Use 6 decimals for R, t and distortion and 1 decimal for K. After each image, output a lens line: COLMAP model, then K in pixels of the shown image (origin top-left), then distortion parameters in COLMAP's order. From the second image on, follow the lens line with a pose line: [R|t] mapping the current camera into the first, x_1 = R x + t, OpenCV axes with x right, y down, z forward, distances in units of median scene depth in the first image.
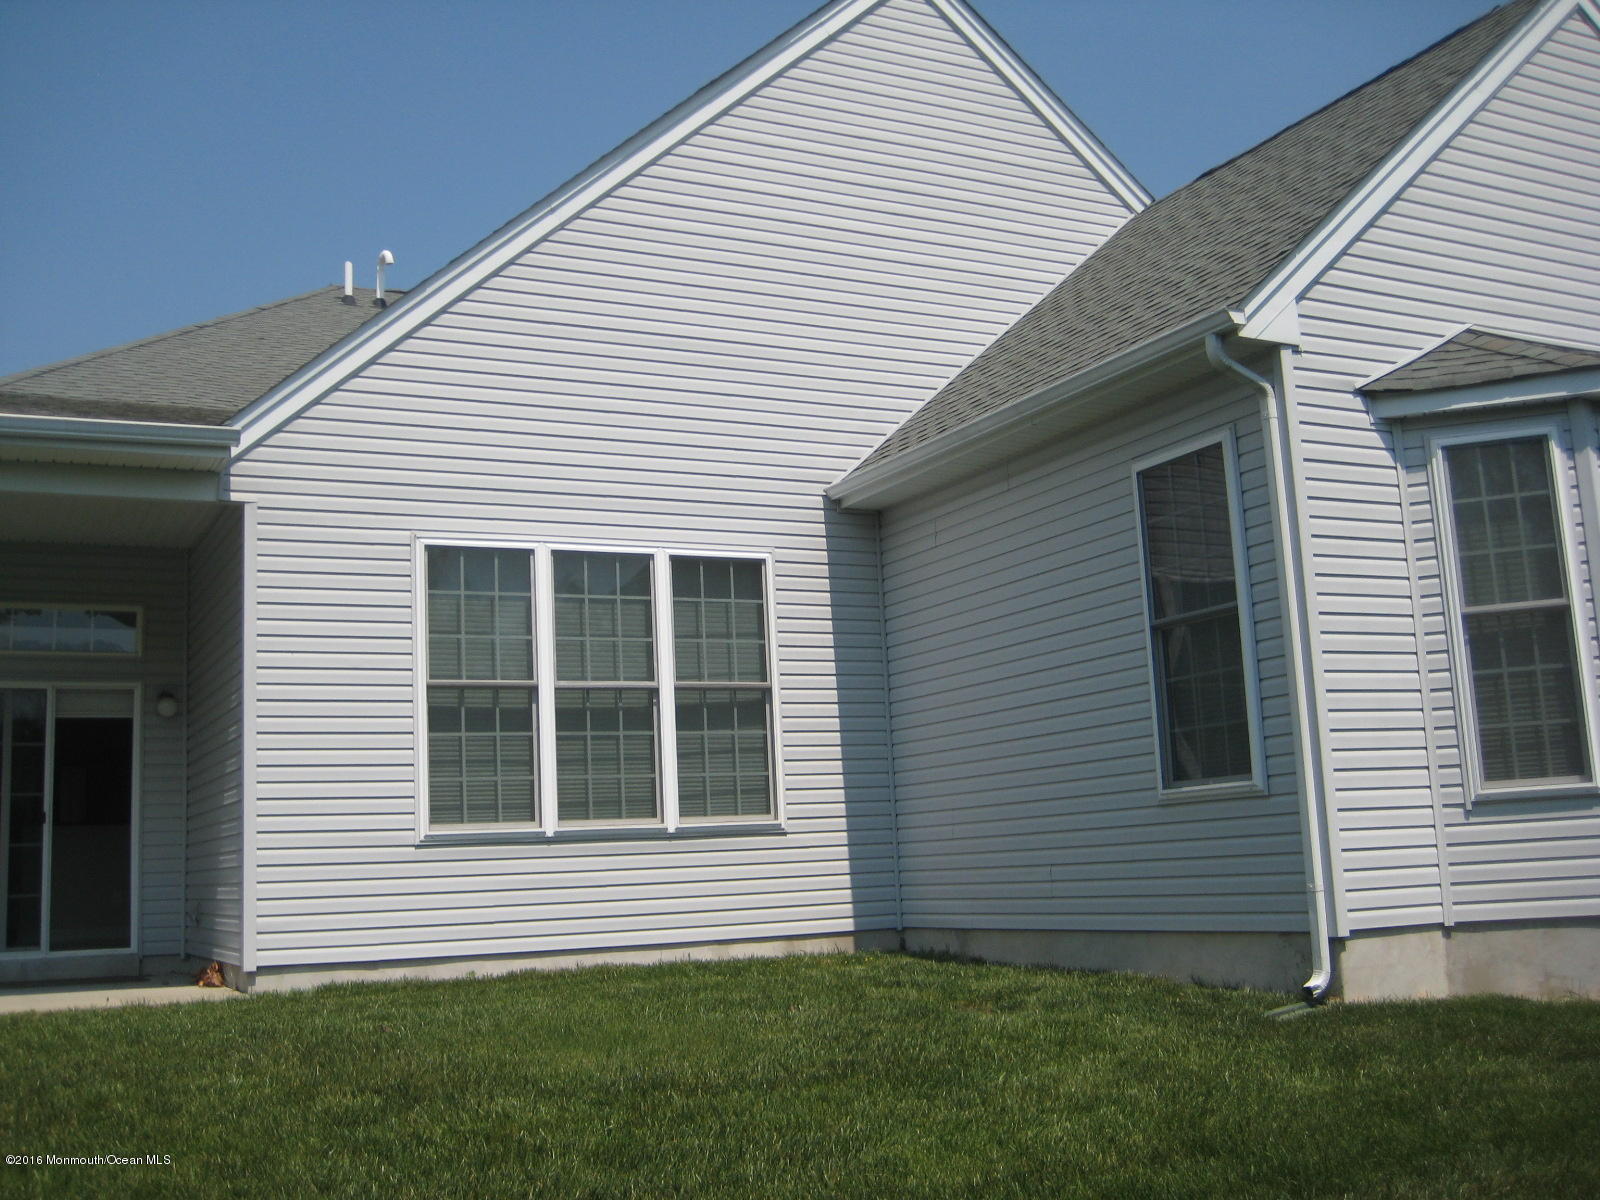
lens RADIAL K [[1704.6, 0, 793.4], [0, 1704.6, 555.2], [0, 0, 1]] dist [-0.164924, 0.213032]
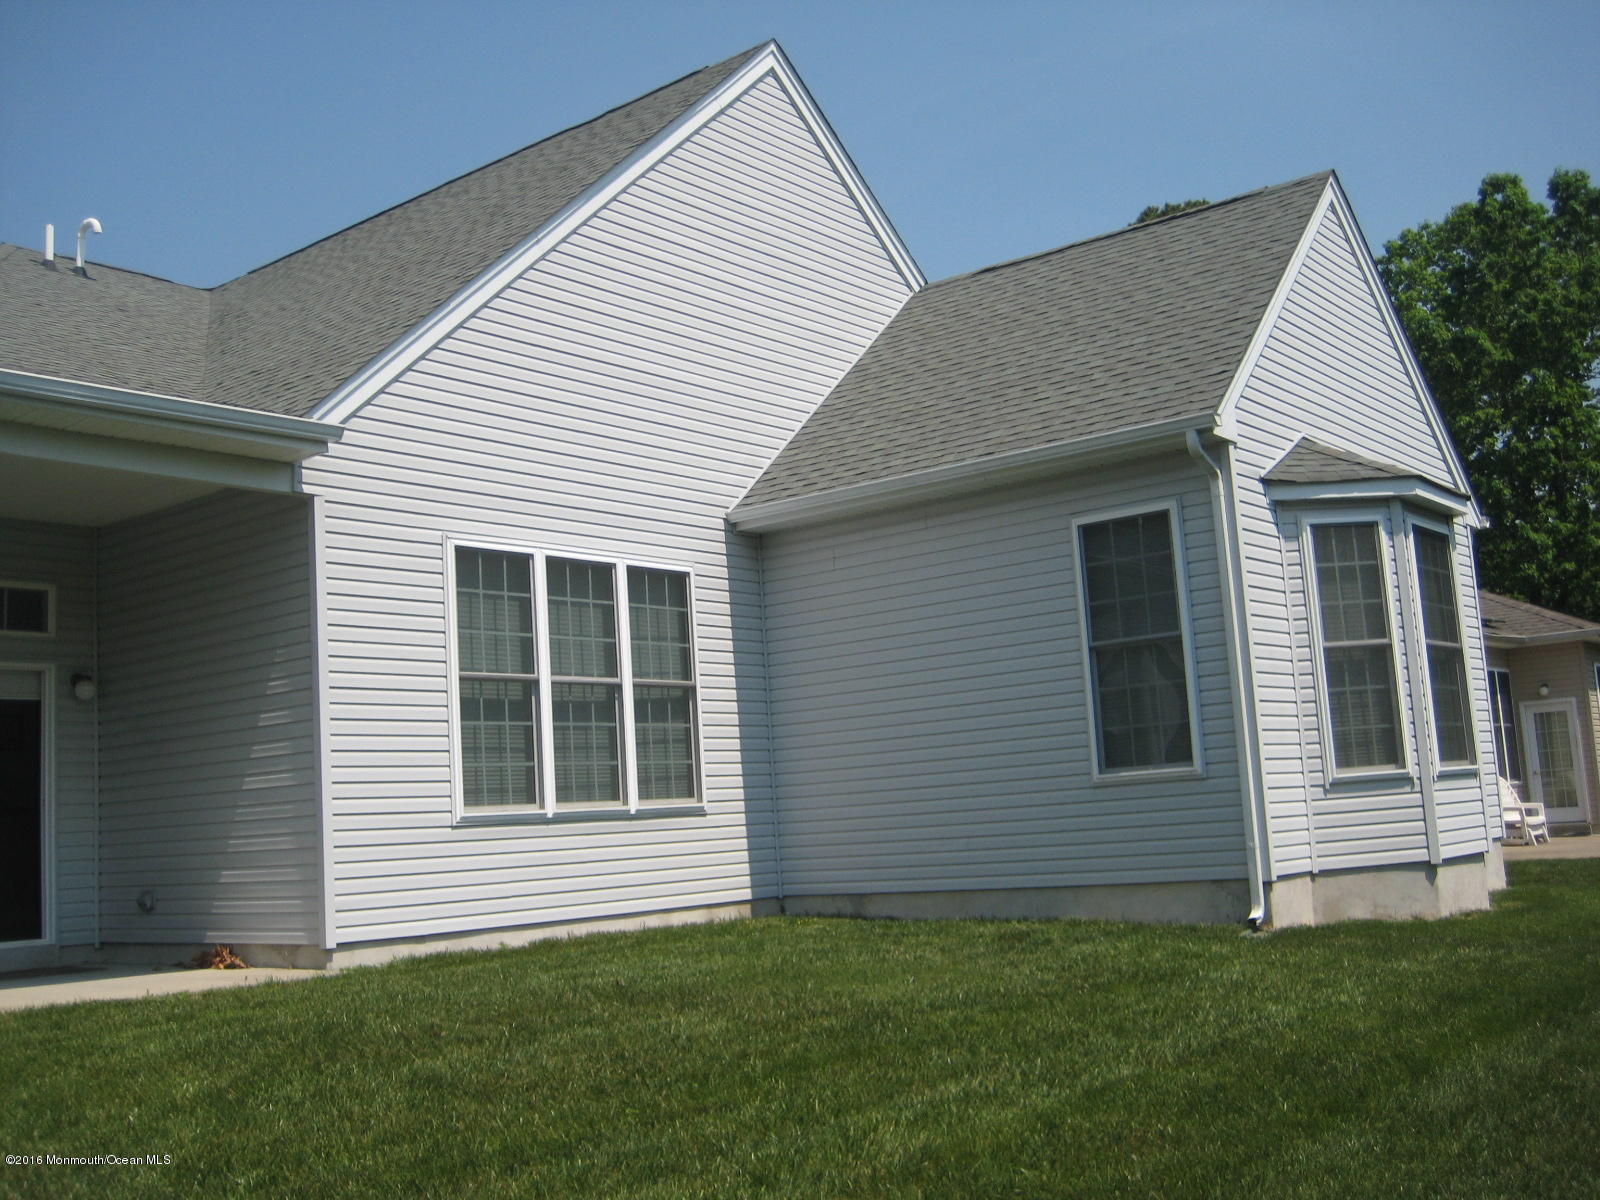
lens RADIAL K [[1704.6, 0, 793.4], [0, 1704.6, 555.2], [0, 0, 1]] dist [-0.164924, 0.213032]
pose [[0.904930, 0.057382, 0.421674, -0.489400], [-0.057004, 0.998282, -0.013515, 0.002555], [-0.421726, -0.011807, 0.906647, -0.060876]]
